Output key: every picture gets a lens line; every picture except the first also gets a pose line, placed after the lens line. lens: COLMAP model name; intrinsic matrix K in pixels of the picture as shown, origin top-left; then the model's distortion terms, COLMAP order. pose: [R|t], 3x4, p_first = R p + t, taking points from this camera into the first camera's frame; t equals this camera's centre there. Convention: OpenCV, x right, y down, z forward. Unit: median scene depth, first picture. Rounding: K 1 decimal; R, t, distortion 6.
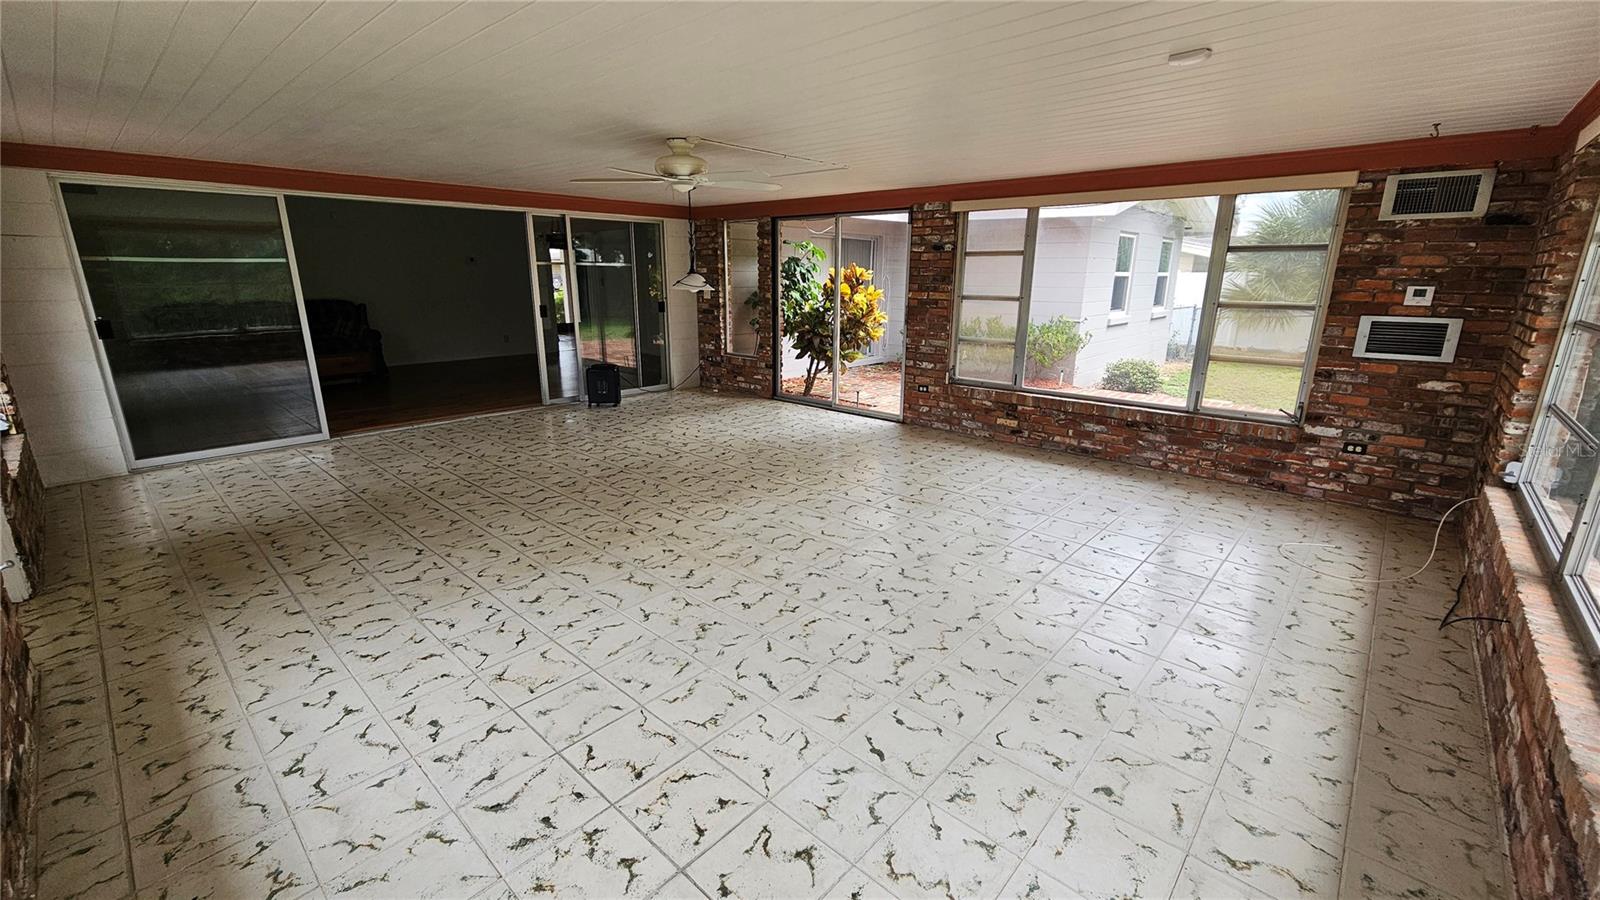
lens RADIAL K [[649.6, 0, 801.7], [0, 649.6, 448.4], [0, 0, 1]] dist [-0.001030, -0.000323]
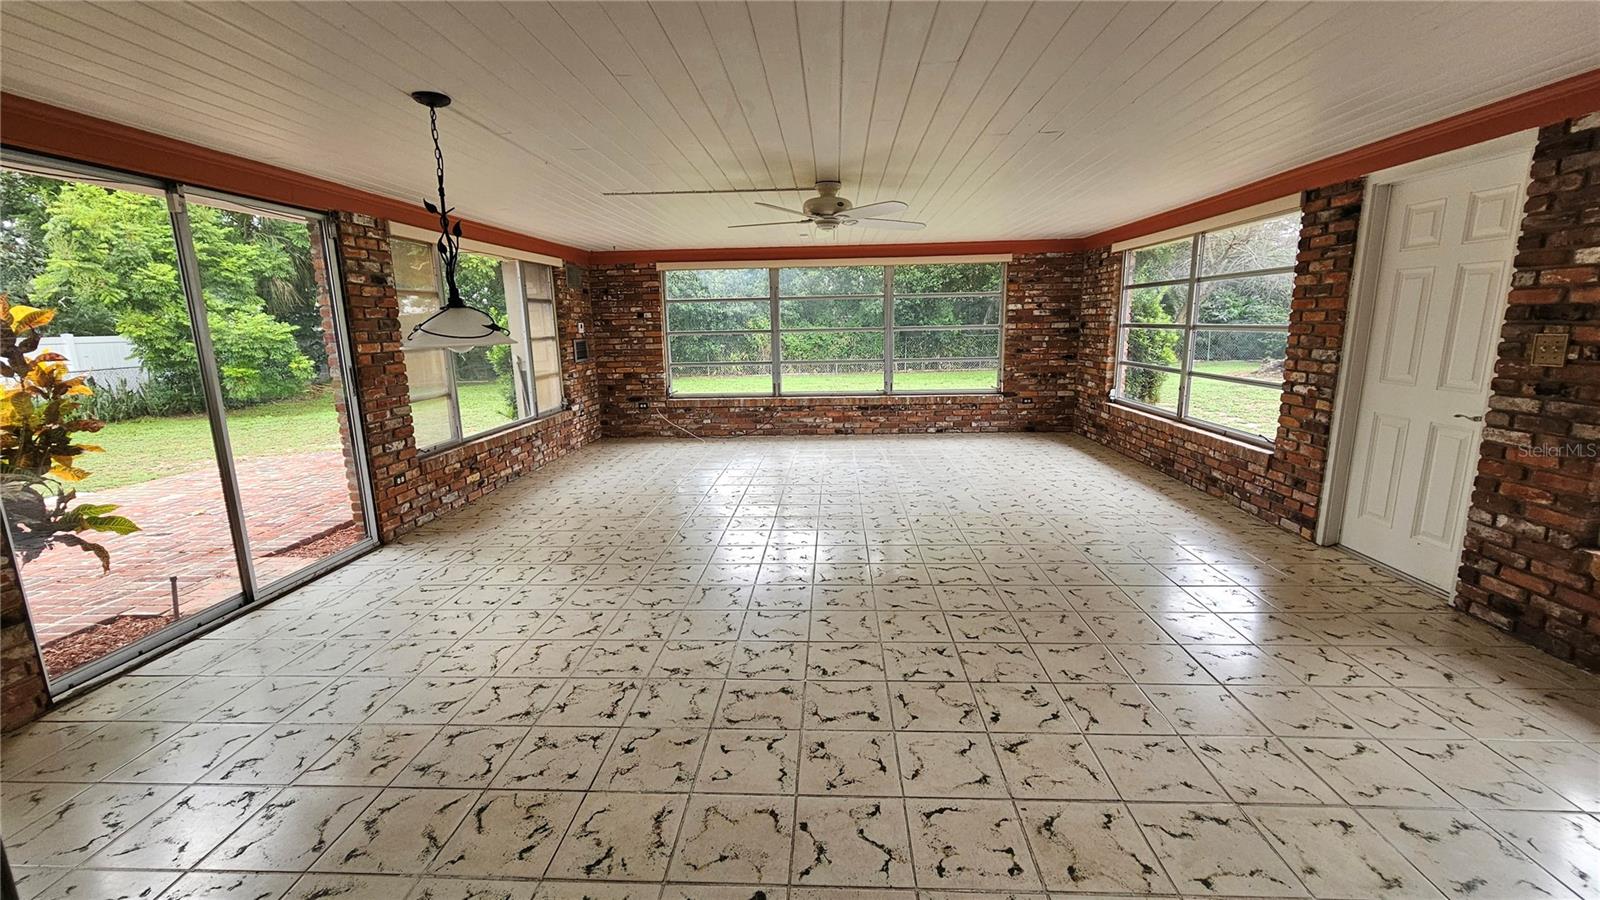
lens RADIAL K [[649.6, 0, 801.7], [0, 649.6, 448.4], [0, 0, 1]] dist [-0.001030, -0.000323]
pose [[-0.627825, -0.142299, 0.765237, -0.672356], [0.220070, 0.910579, 0.349879, -0.299508], [-0.746596, 0.388068, -0.540368, 1.152991]]
